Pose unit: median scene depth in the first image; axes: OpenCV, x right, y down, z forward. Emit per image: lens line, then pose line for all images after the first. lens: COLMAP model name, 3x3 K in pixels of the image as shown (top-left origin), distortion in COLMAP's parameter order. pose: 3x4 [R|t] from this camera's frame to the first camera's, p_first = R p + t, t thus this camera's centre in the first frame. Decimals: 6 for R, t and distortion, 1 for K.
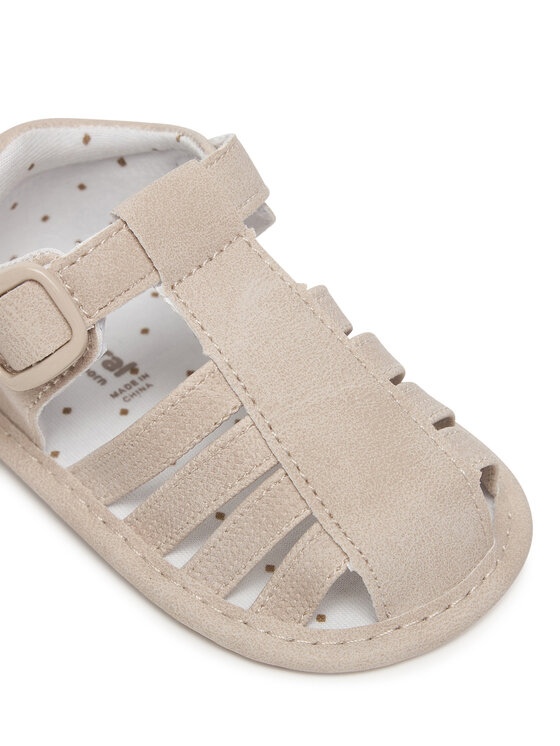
lens RADIAL K [[2024.6, 0, 281.2], [0, 2024.6, 373.2], [0, 0, 1]] dist [-0.171122, 0.000000]
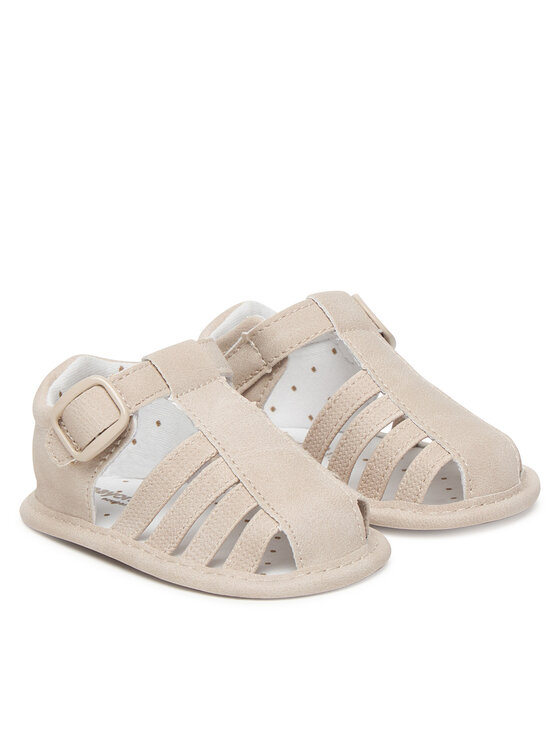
lens RADIAL K [[1912.8, 0, 281.2], [0, 1912.8, 373.3], [0, 0, 1]] dist [-0.901784, 0.000000]
pose [[0.999302, 0.013620, 0.034778, -0.022423], [0.001133, 0.919656, -0.392722, 0.594030], [-0.037333, 0.392488, 0.918999, -0.525717]]
